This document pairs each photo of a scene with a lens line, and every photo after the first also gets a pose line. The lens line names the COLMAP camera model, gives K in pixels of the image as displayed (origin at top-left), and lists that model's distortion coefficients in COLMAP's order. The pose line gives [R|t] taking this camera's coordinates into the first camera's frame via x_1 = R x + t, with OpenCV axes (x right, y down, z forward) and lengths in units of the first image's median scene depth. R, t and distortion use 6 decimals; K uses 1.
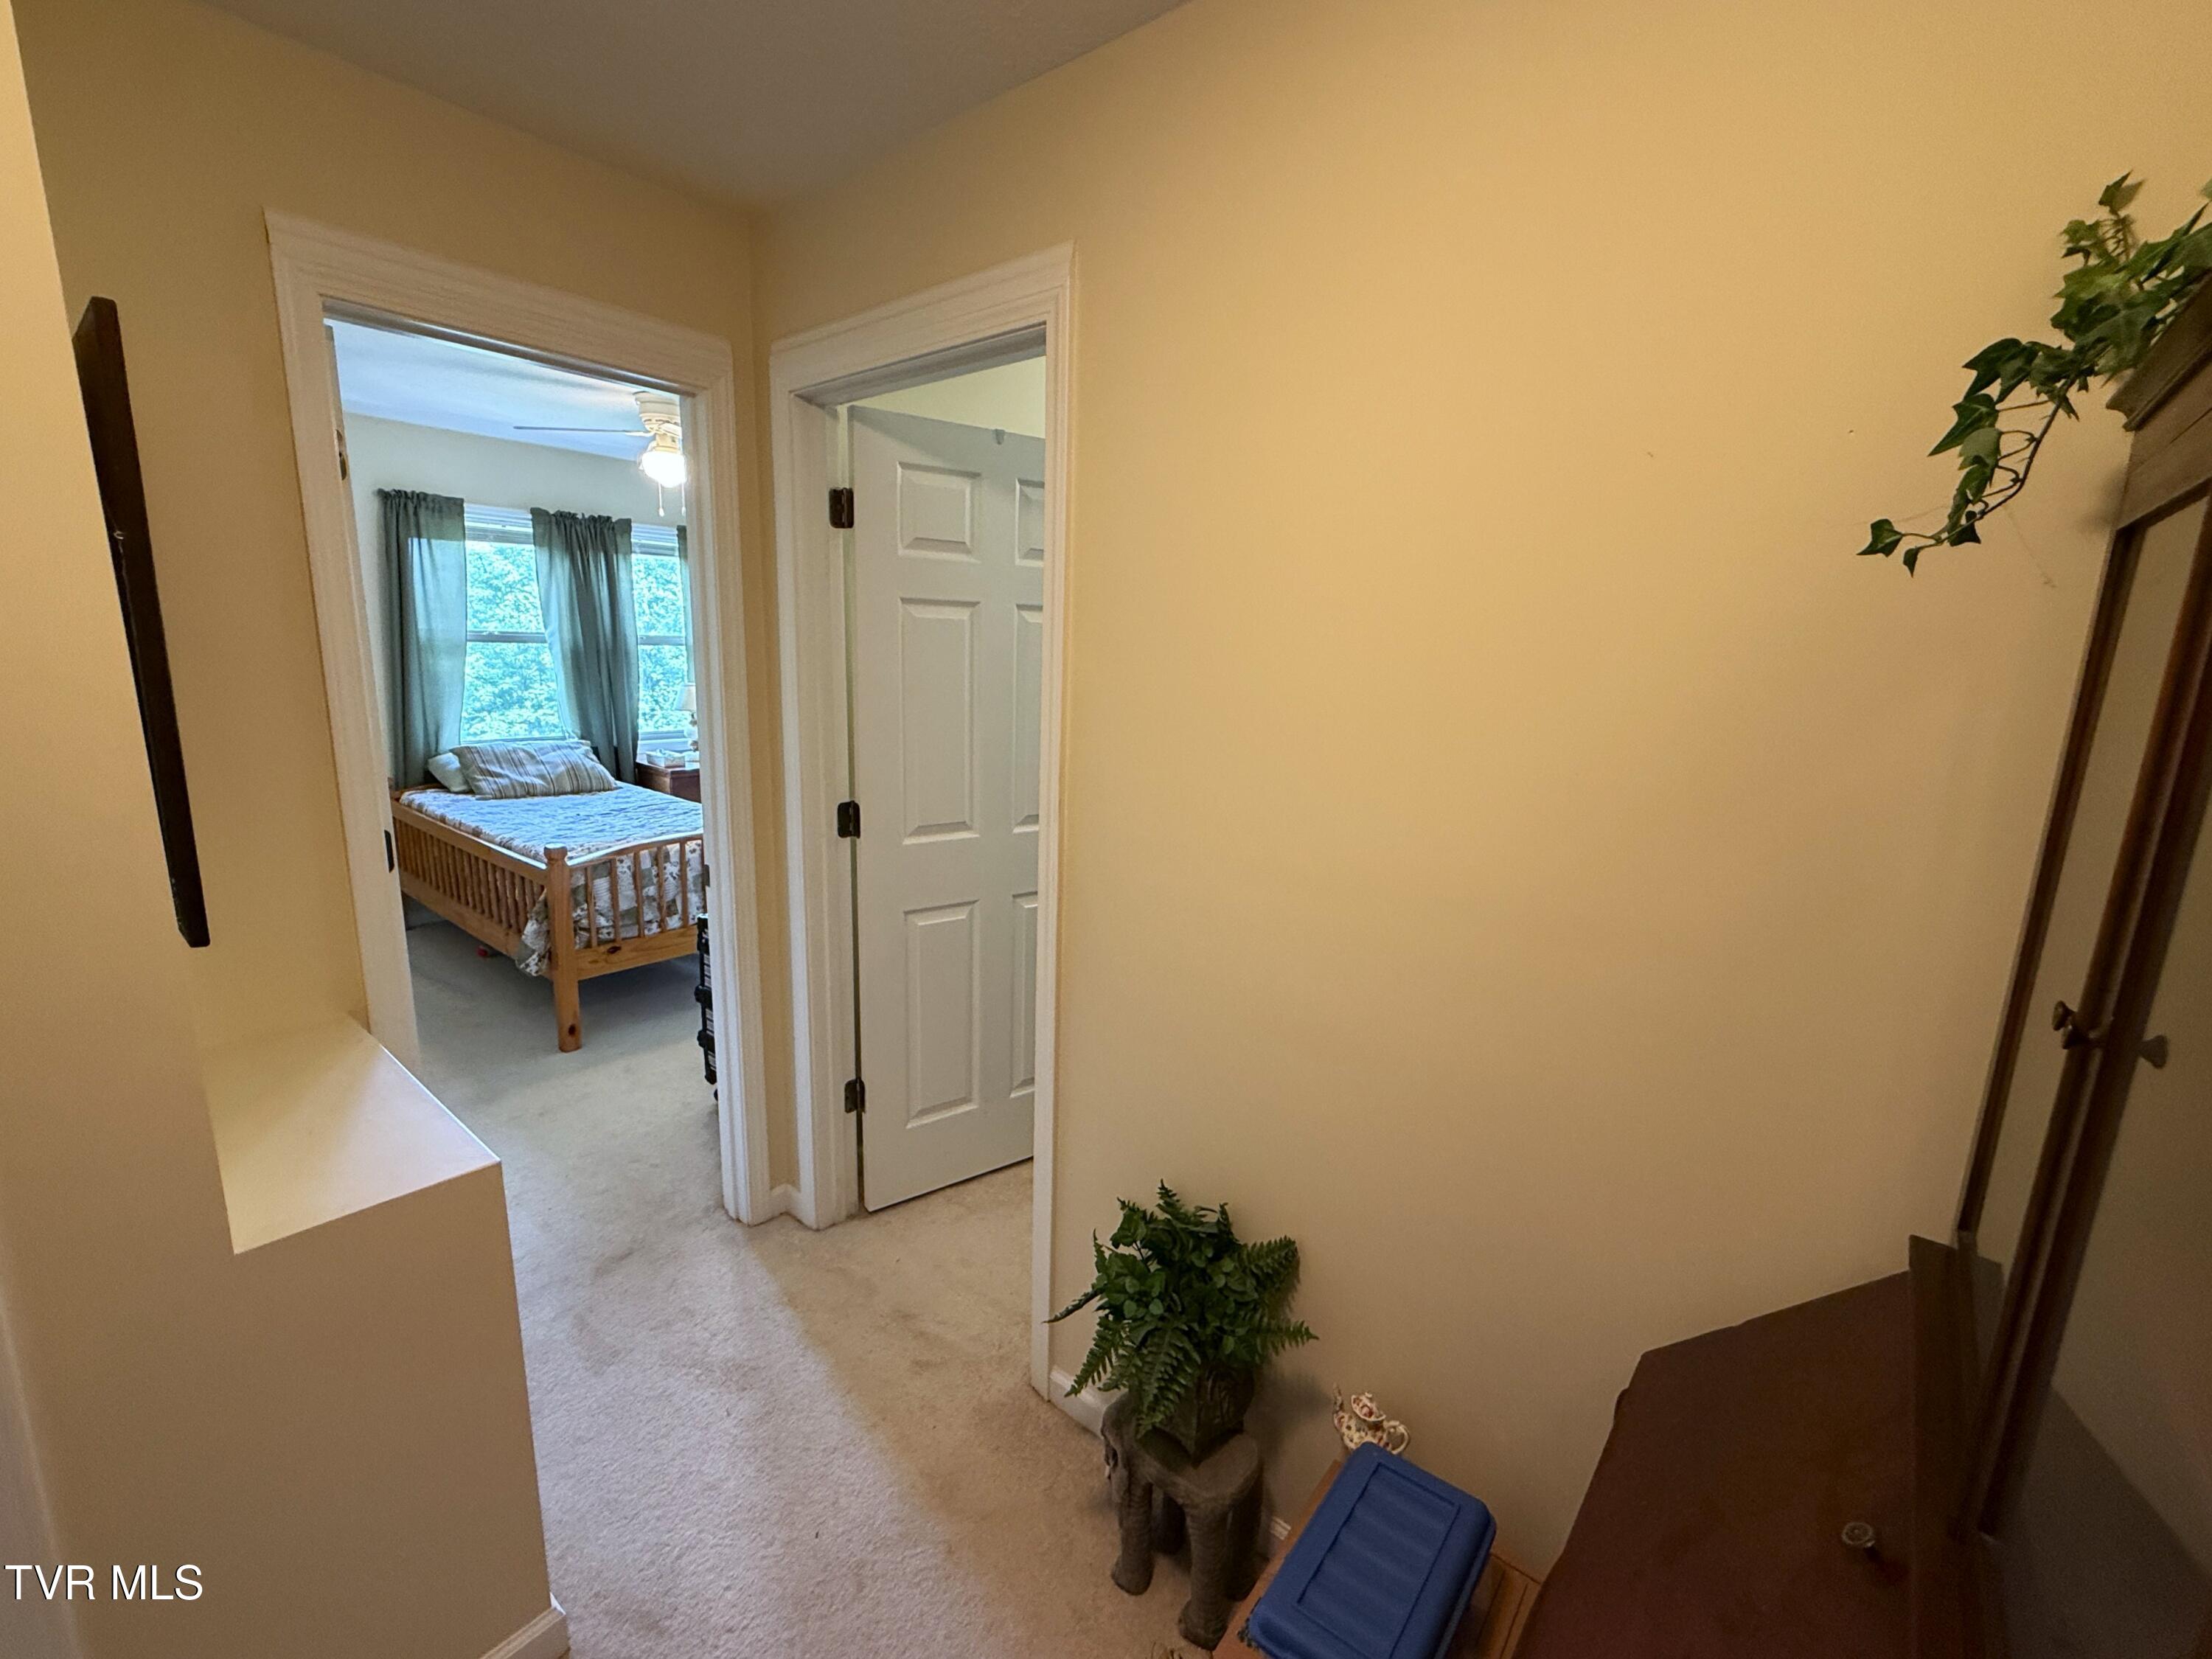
lens RADIAL K [[931.4, 0, 1096.9], [0, 931.4, 825.7], [0, 0, 1]] dist [0.001003, -0.000473]
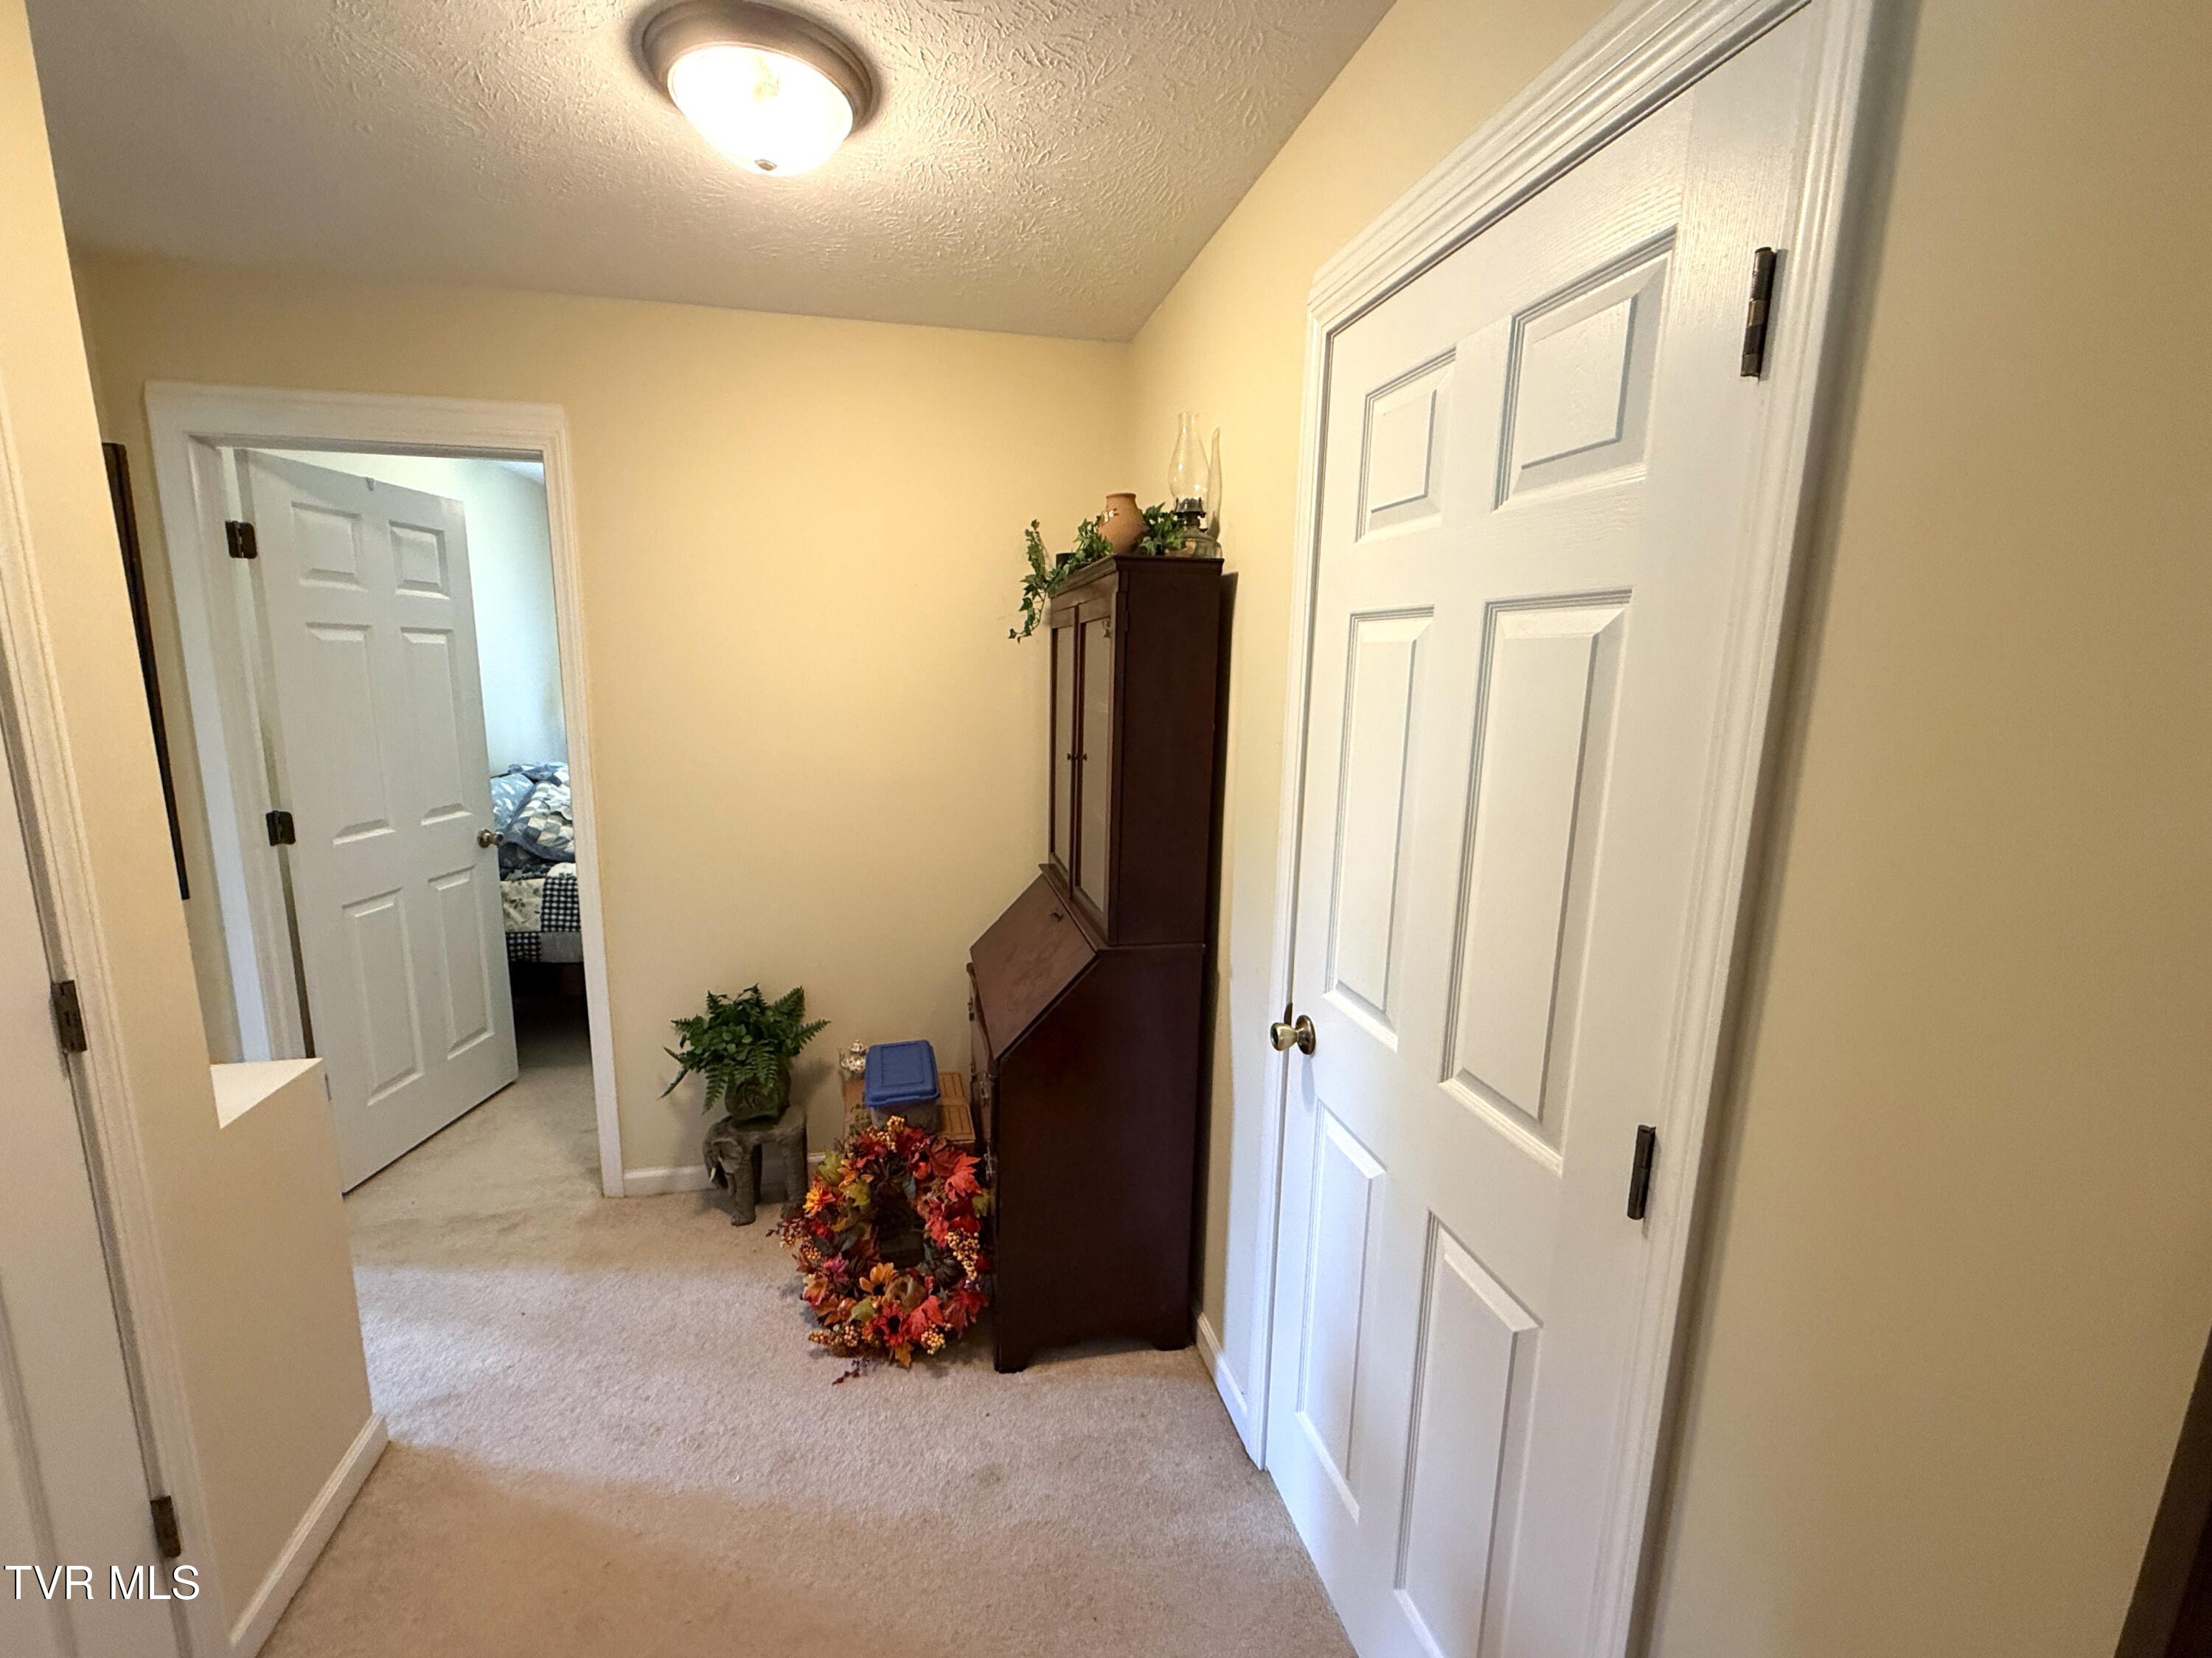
lens RADIAL K [[913.7, 0, 1106.0], [0, 913.7, 829.0], [0, 0, 1]] dist [-0.001956, -0.000207]
pose [[0.602037, -0.159523, 0.782370, -0.488108], [0.154291, 0.984614, 0.082033, 0.052672], [-0.783419, 0.071326, 0.617388, -0.375769]]
